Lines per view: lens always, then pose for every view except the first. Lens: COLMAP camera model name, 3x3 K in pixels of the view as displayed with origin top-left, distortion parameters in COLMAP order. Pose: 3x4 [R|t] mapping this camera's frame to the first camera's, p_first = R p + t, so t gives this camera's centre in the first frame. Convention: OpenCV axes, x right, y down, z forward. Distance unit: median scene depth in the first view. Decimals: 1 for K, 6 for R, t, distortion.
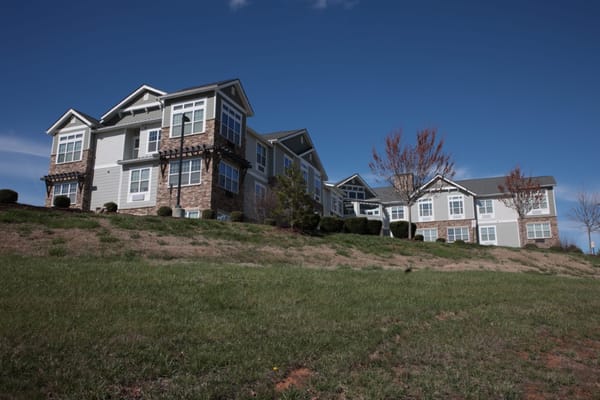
lens RADIAL K [[463.3, 0, 300.6], [0, 463.3, 202.6], [0, 0, 1]] dist [-0.057995, 0.004754]
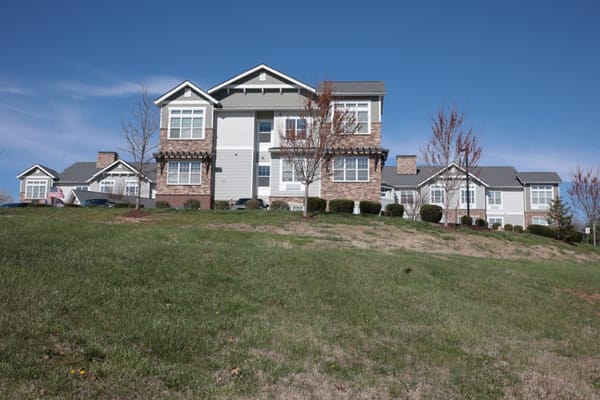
lens RADIAL K [[632.6, 0, 303.1], [0, 632.6, 200.9], [0, 0, 1]] dist [0.002254, 0.020919]
pose [[0.952178, 0.055572, 0.300448, -0.669868], [-0.077928, 0.994971, 0.062935, -0.062794], [-0.295439, -0.083339, 0.951720, -0.334627]]
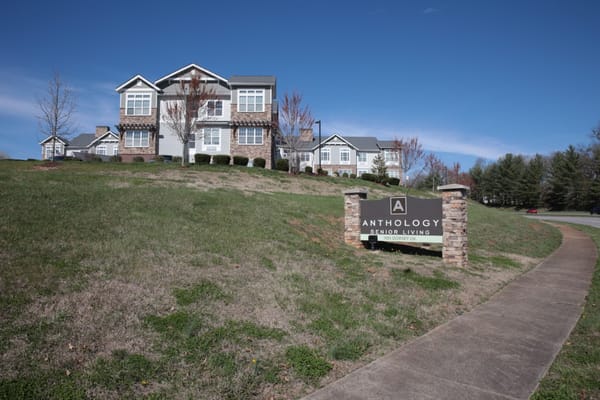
lens RADIAL K [[414.7, 0, 301.0], [0, 414.7, 197.6], [0, 0, 1]] dist [-0.133639, 0.101671]
pose [[0.915413, 0.021517, 0.401941, -0.548696], [-0.085540, 0.986160, 0.142024, -0.060078], [-0.393322, -0.164392, 0.904584, -0.326840]]
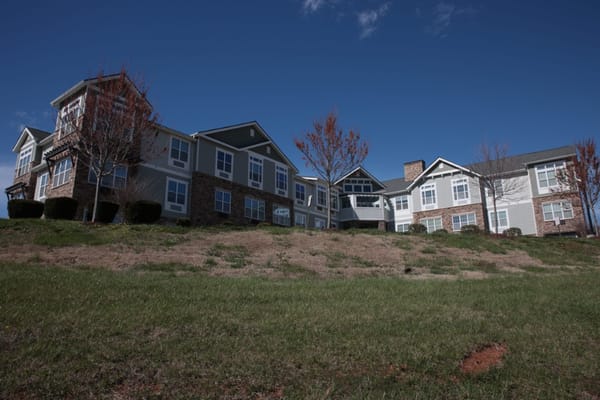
lens RADIAL K [[417.5, 0, 300.3], [0, 417.5, 196.9], [0, 0, 1]] dist [-0.132371, 0.099213]
pose [[0.966560, -0.077751, -0.244371, 0.368608], [0.070480, 0.996775, -0.038372, 0.045678], [0.246566, 0.019866, 0.968922, 0.246136]]
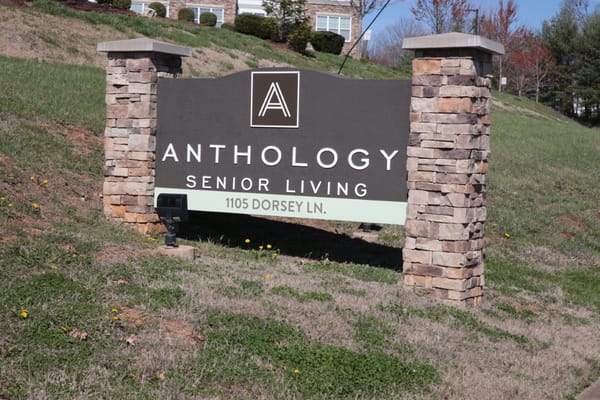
lens RADIAL K [[1101.1, 0, 300.8], [0, 1101.1, 199.2], [0, 0, 1]] dist [0.196225, 0.143279]
pose [[0.825790, 0.001282, 0.563977, -0.497325], [-0.151400, 0.963795, 0.219493, -0.051212], [-0.543276, -0.266641, 0.796086, -0.289566]]
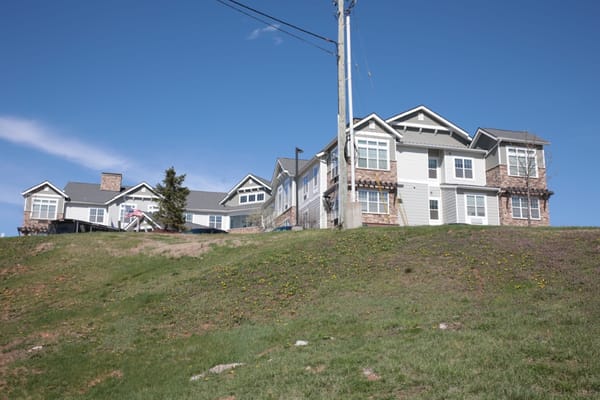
lens RADIAL K [[617.2, 0, 301.3], [0, 617.2, 198.1], [0, 0, 1]] dist [0.005174, 0.033476]
pose [[0.791717, 0.133597, 0.596101, -1.418841], [-0.135034, 0.989928, -0.042515, 0.049967], [-0.595777, -0.046834, 0.801783, 0.031366]]
